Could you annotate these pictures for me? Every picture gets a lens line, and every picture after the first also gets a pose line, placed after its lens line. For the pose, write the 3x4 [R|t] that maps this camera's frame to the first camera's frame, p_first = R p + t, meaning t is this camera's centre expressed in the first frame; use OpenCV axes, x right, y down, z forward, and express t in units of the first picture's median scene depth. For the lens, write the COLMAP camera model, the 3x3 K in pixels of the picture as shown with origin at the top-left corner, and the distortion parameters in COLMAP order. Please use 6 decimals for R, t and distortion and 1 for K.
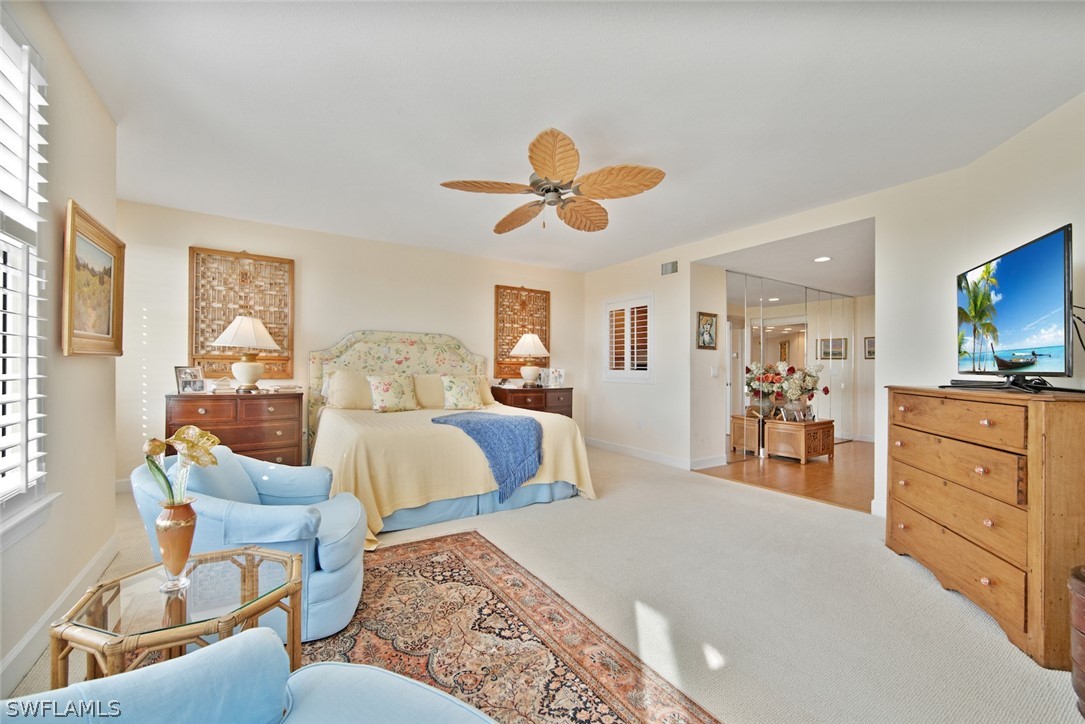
lens RADIAL K [[442.0, 0, 544.0], [0, 442.0, 365.3], [0, 0, 1]] dist [-0.004731, 0.000291]
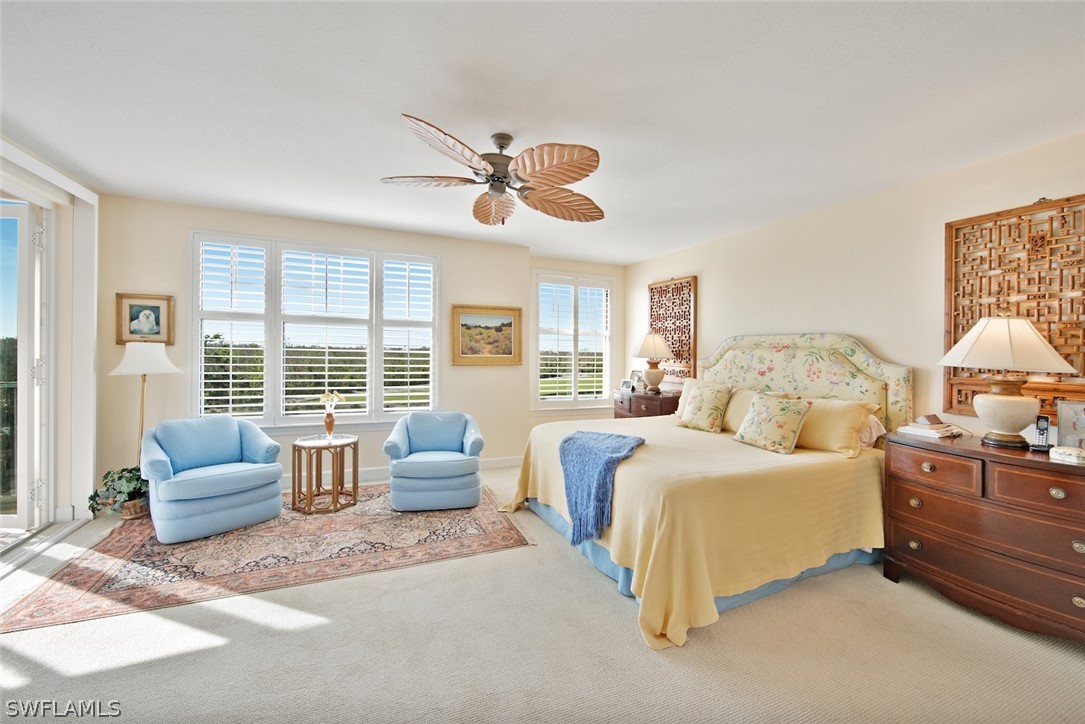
lens RADIAL K [[442.0, 0, 545.6], [0, 442.0, 354.1], [0, 0, 1]] dist [-0.004731, 0.000291]
pose [[-0.158549, -0.005566, -0.987335, 0.970845], [-0.011449, 0.999927, -0.003798, -0.063825], [0.987285, 0.010702, -0.158601, 1.393567]]
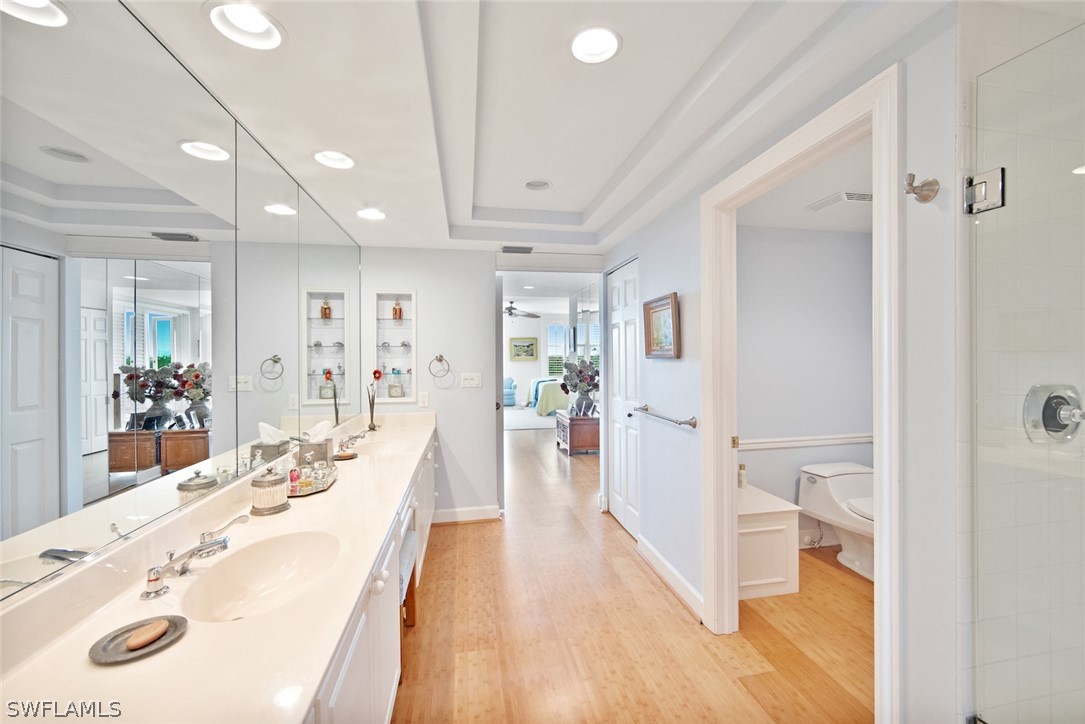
lens RADIAL K [[442.0, 0, 543.5], [0, 442.0, 354.3], [0, 0, 1]] dist [-0.004731, 0.000291]
pose [[-0.382057, -0.010272, -0.924082, 3.546359], [0.006573, 0.999883, -0.013832, -0.021782], [0.924115, -0.011358, -0.381945, 2.899679]]
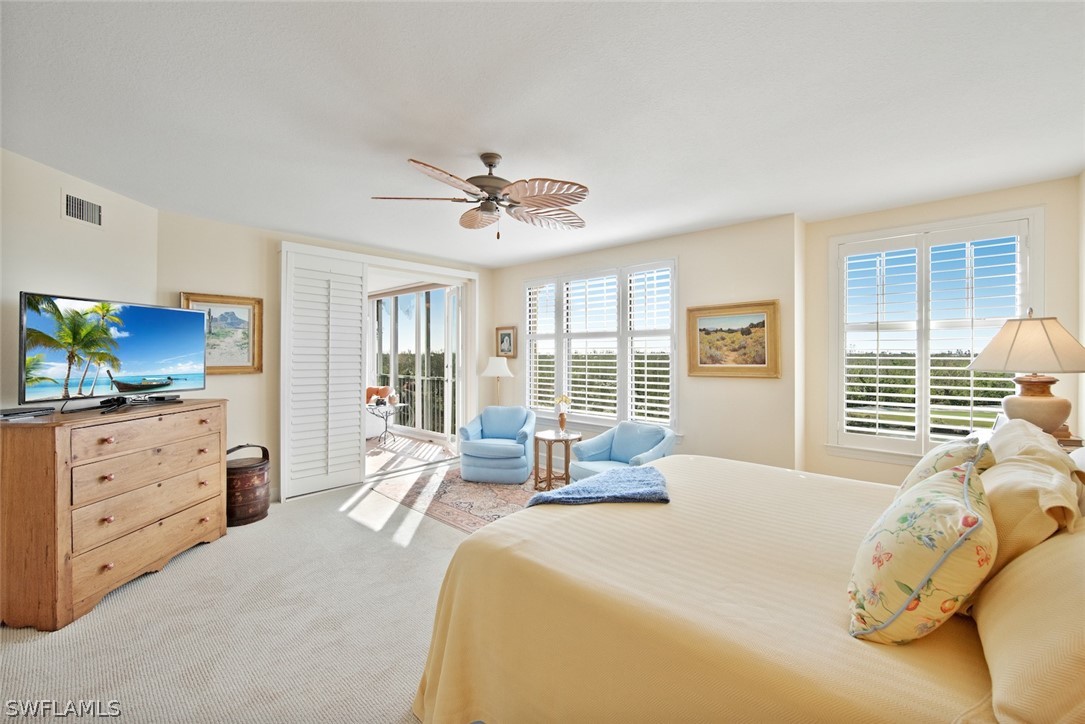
lens RADIAL K [[442.0, 0, 547.5], [0, 442.0, 354.7], [0, 0, 1]] dist [-0.004731, 0.000291]
pose [[-0.965792, -0.009747, -0.259134, 0.155130], [-0.006842, 0.999903, -0.012111, -0.075819], [0.259227, -0.009924, -0.965766, 2.157295]]
